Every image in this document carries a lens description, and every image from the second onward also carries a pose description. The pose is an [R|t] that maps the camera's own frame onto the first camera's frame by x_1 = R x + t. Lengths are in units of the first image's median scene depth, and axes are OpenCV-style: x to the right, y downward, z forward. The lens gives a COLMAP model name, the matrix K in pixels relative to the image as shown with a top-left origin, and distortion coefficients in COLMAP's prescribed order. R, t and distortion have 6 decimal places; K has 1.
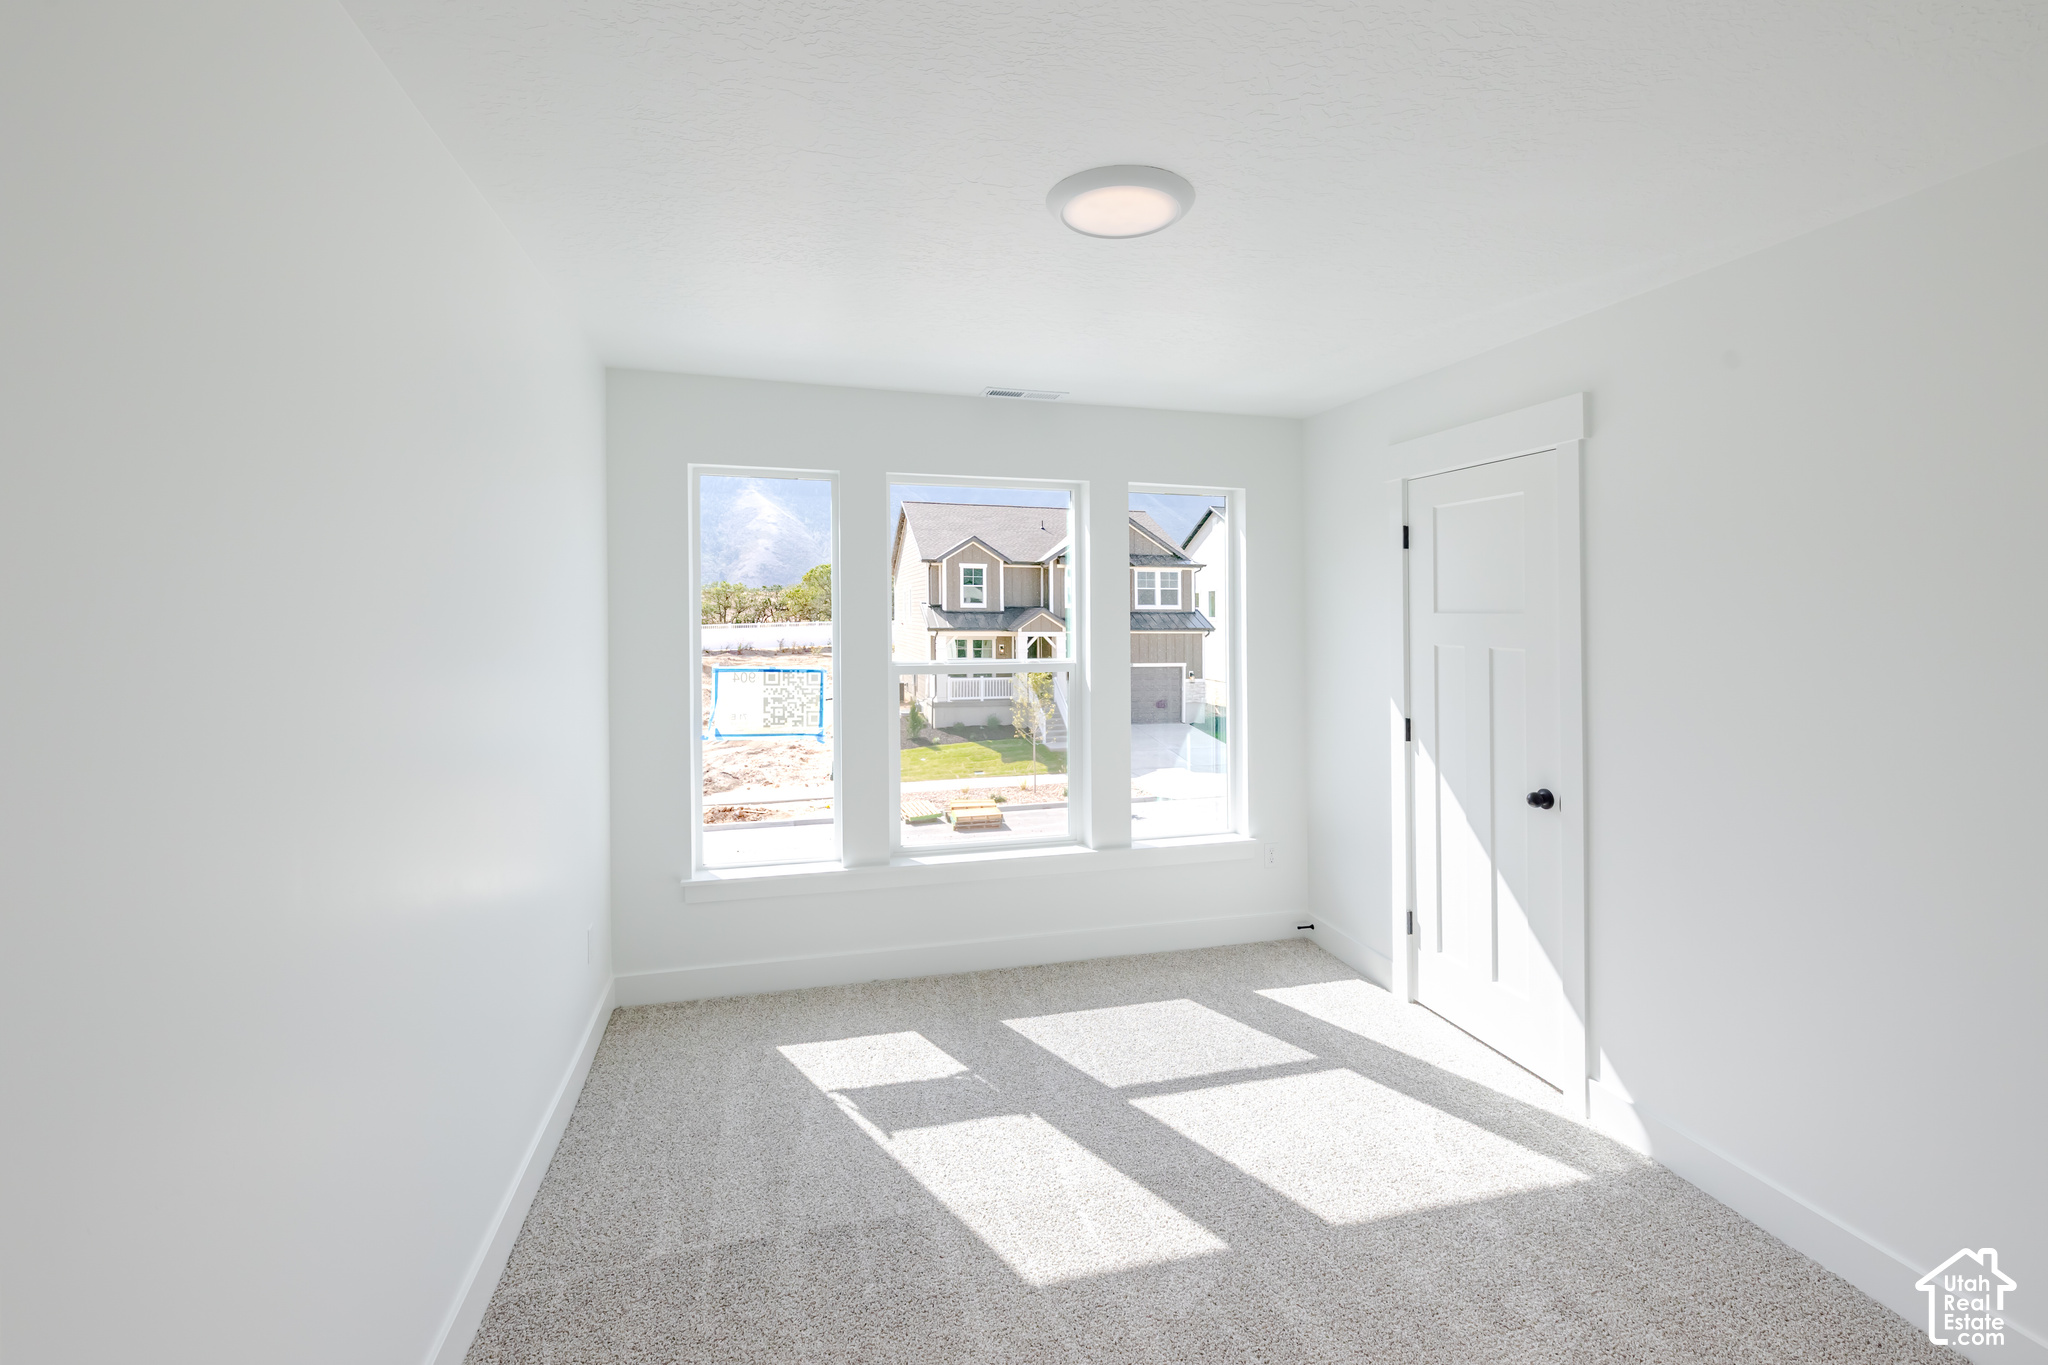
lens RADIAL K [[903.6, 0, 1042.7], [0, 903.6, 621.9], [0, 0, 1]] dist [0.001372, 0.000418]
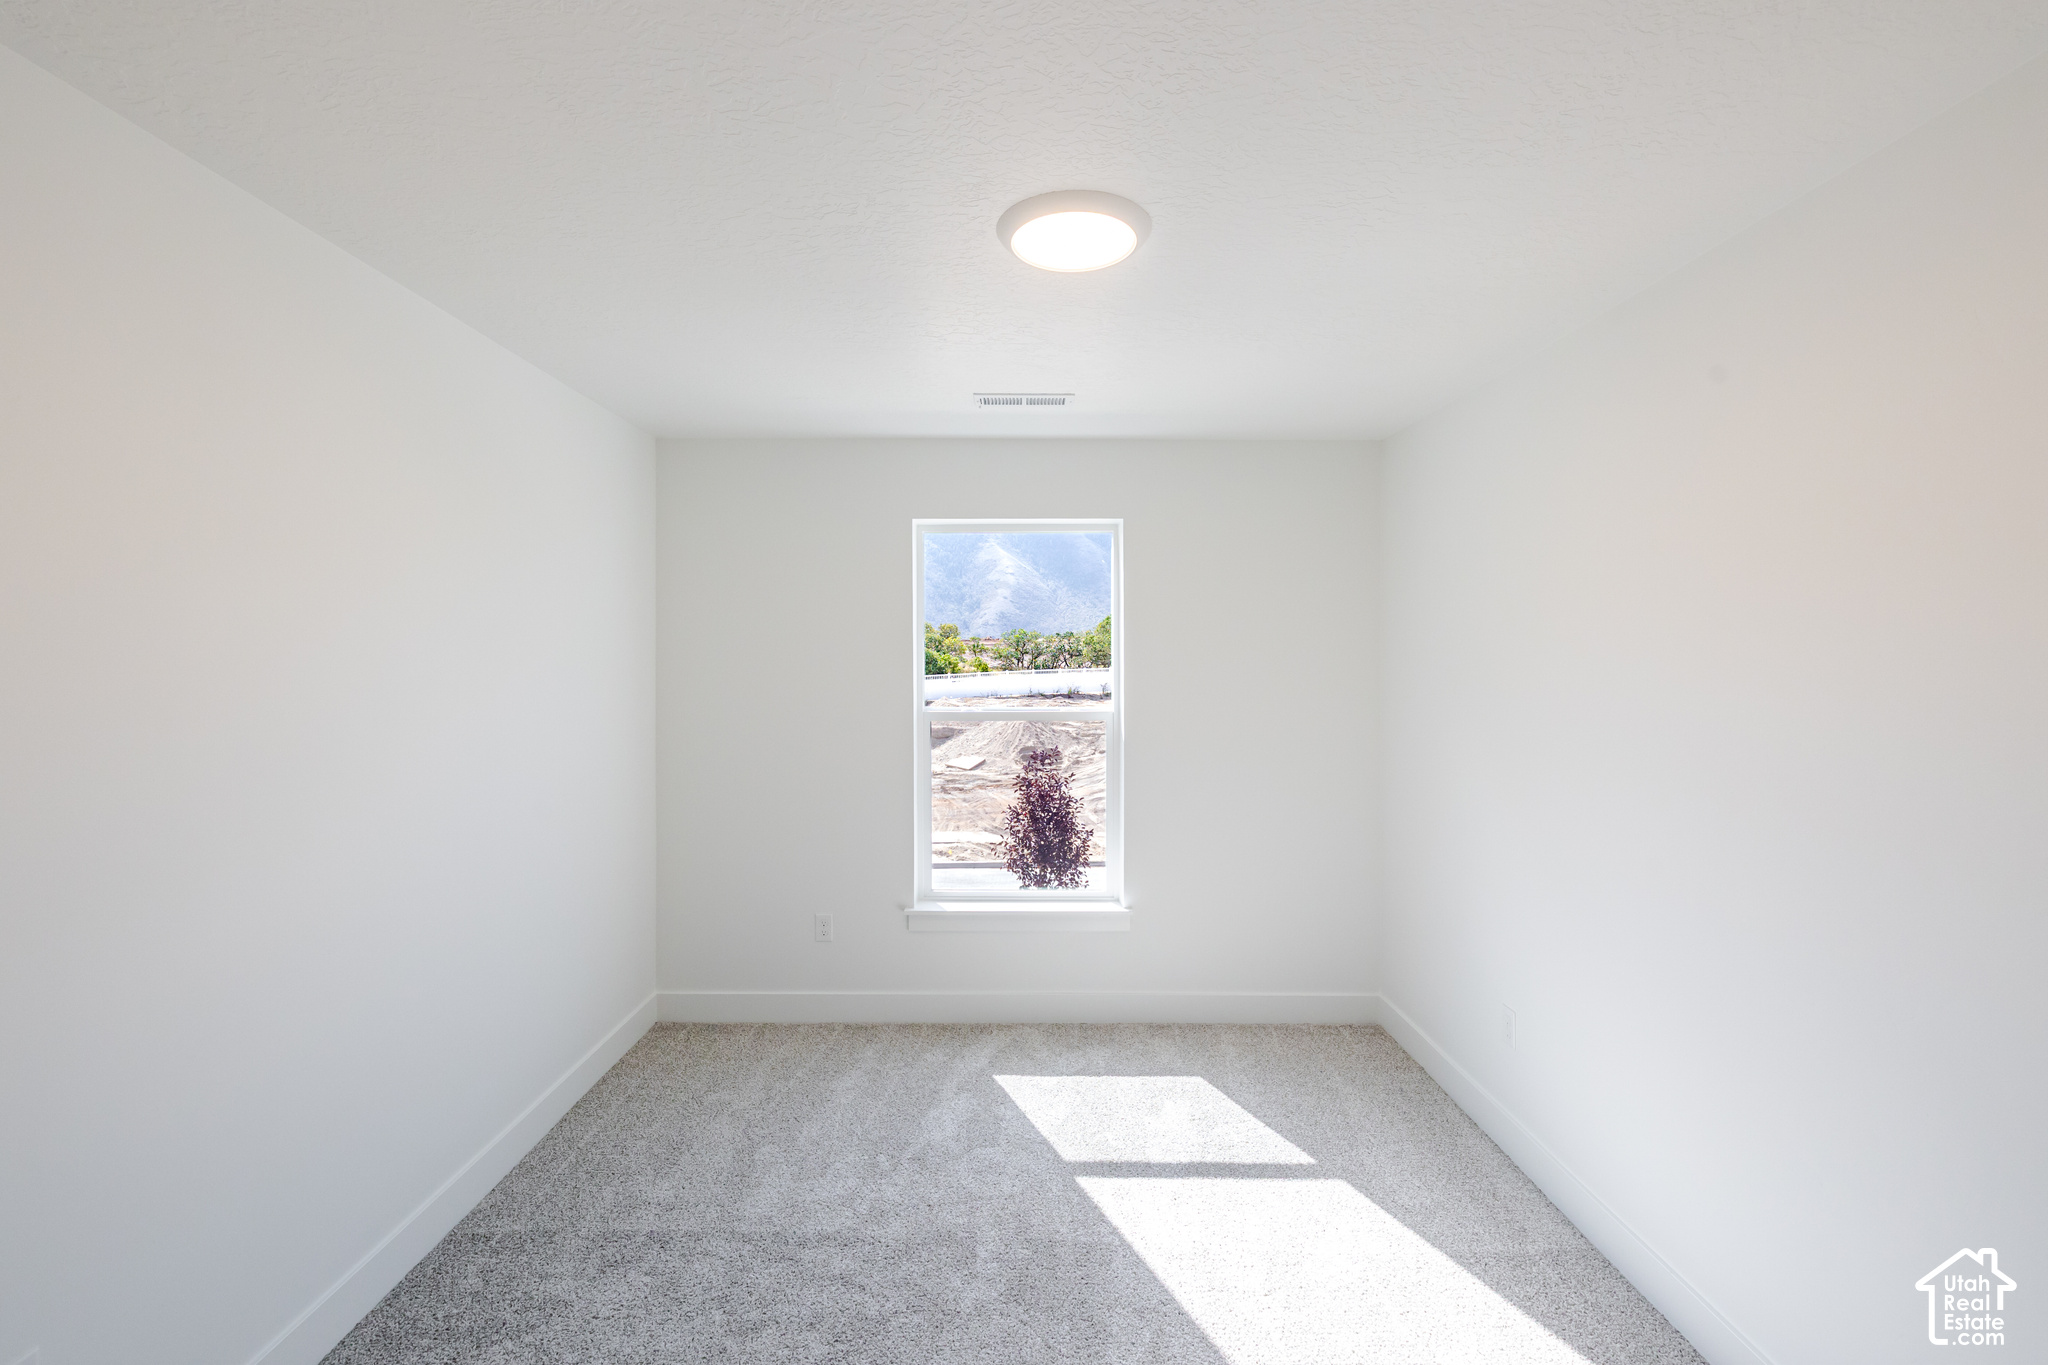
lens RADIAL K [[903.6, 0, 1120.4], [0, 903.6, 659.7], [0, 0, 1]] dist [0.001372, 0.000418]
pose [[0.964882, 0.001812, -0.262677, 0.099844], [-0.004097, 0.999958, -0.008153, -0.001422], [0.262651, 0.008942, 0.964849, 0.024336]]
